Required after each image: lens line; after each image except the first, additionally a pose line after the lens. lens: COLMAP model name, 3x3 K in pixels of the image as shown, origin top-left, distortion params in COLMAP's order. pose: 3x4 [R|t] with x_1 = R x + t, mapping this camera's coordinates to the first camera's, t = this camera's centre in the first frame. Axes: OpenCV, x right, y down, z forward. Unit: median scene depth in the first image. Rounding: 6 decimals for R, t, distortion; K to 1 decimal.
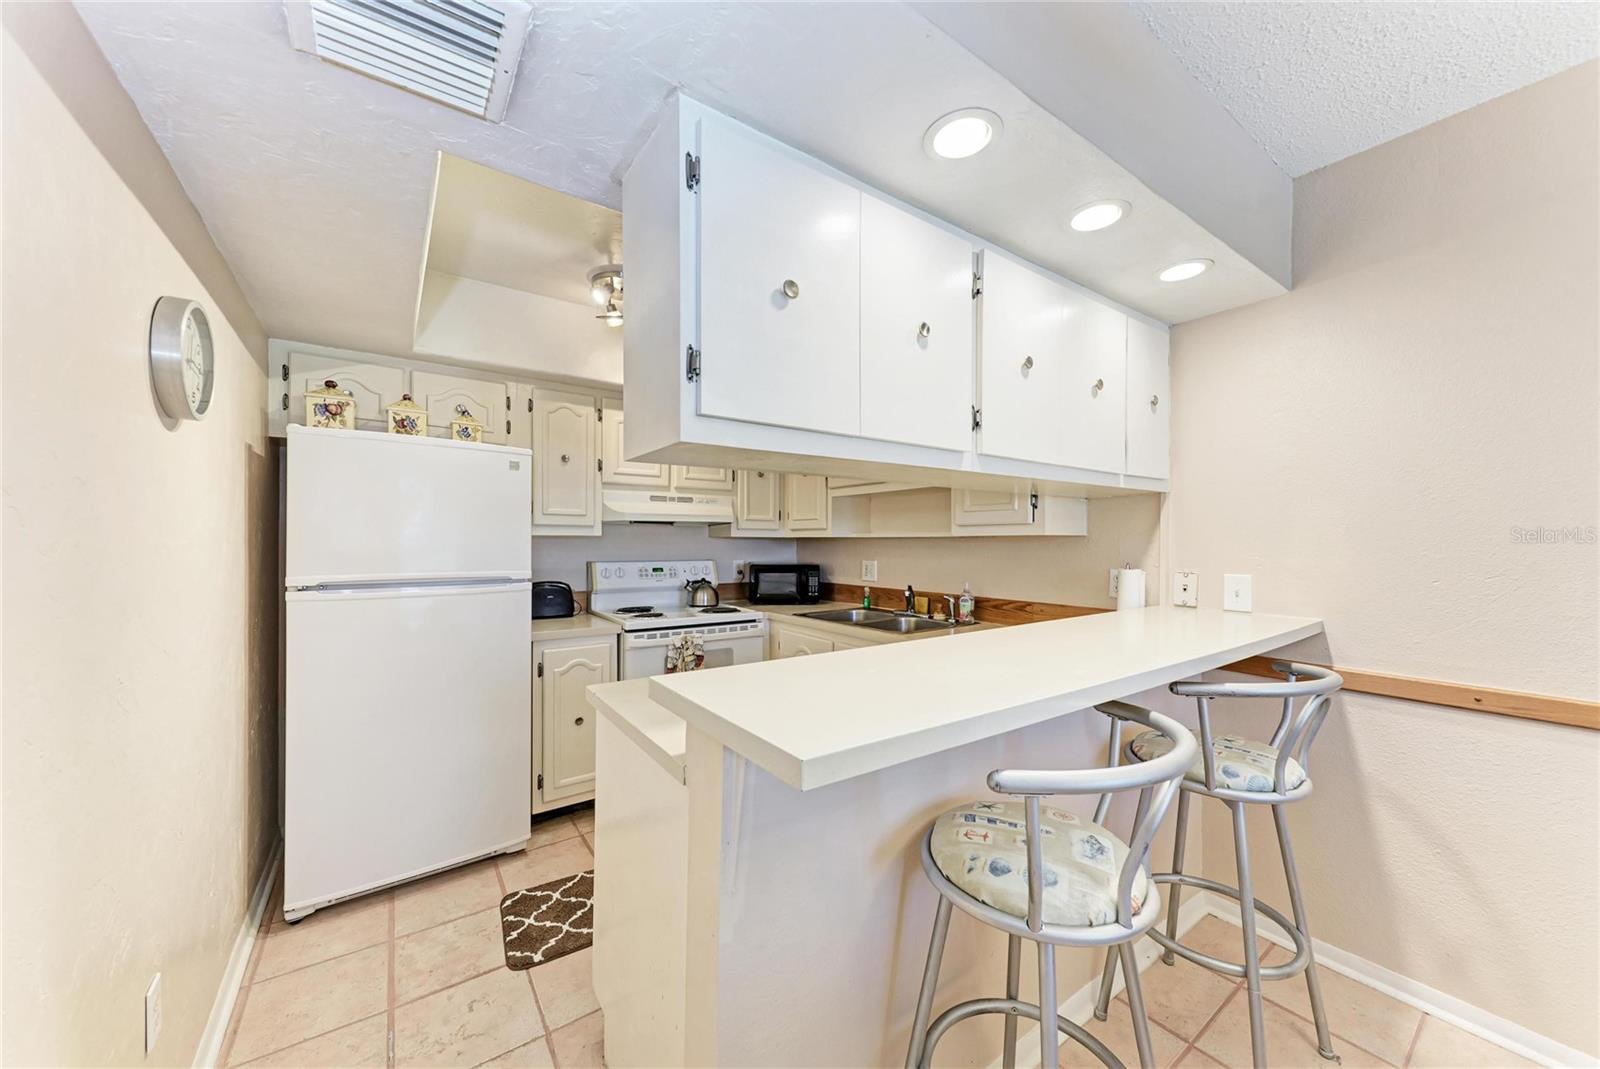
lens RADIAL K [[580.0, 0, 799.5], [0, 580.0, 544.5], [0, 0, 1]] dist [0.025727, 0.000063]
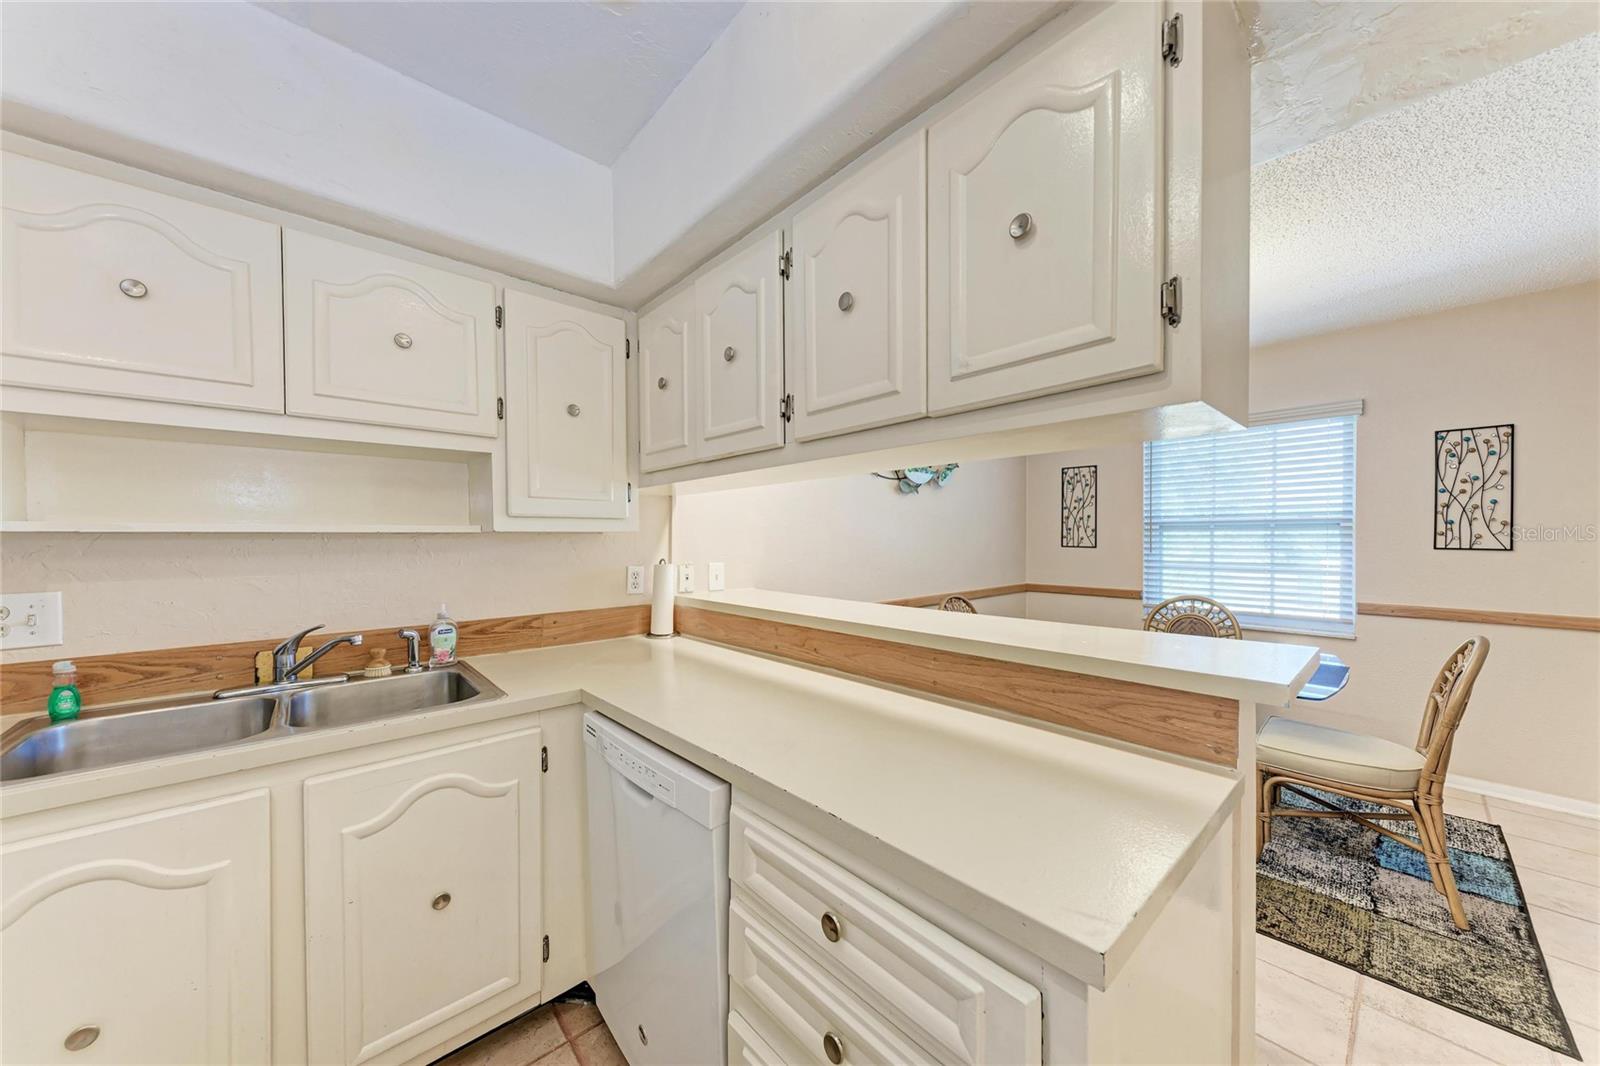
lens RADIAL K [[551.9, 0, 805.2], [0, 551.9, 541.0], [0, 0, 1]] dist [0.019303, -0.005879]
pose [[-0.122051, -0.008472, 0.992488, -0.320348], [0.008788, 0.999915, 0.009616, -0.005503], [-0.992485, 0.009896, -0.121966, 0.574570]]
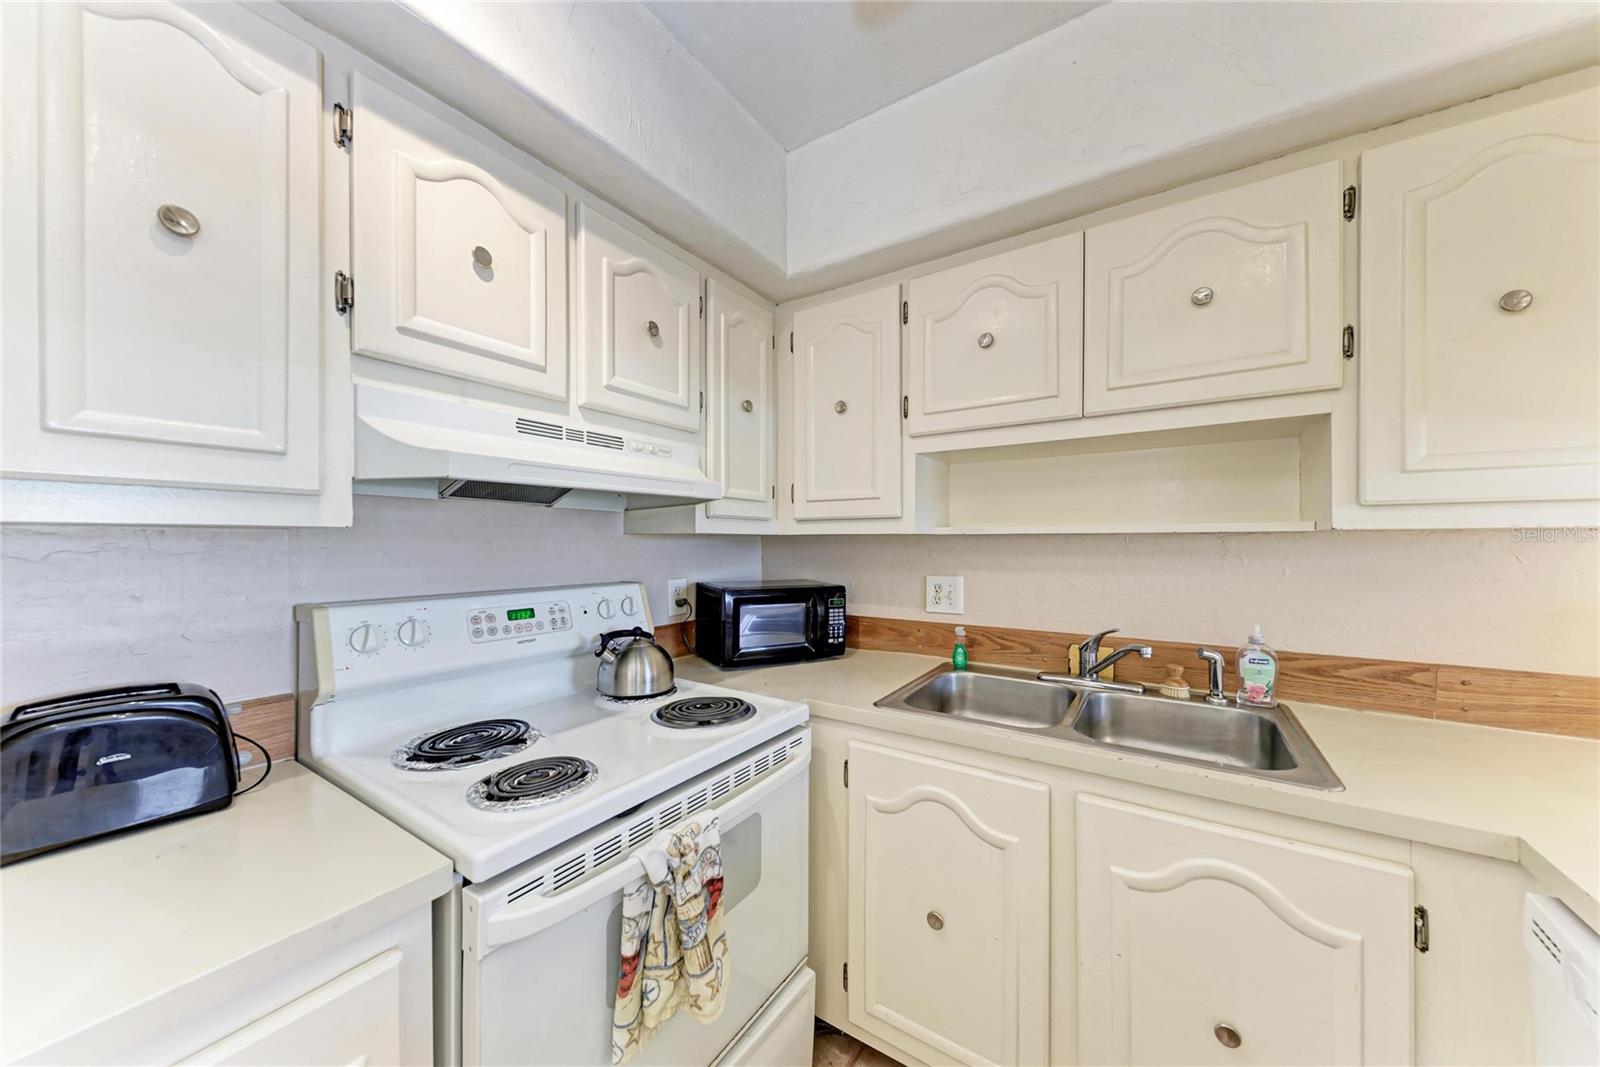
lens RADIAL K [[551.9, 0, 805.2], [0, 551.9, 541.5], [0, 0, 1]] dist [0.019303, -0.005879]
pose [[0.929765, -0.004696, 0.368124, -0.210754], [0.005642, 0.999983, -0.001492, -0.005492], [-0.368111, 0.003464, 0.929776, 0.594577]]
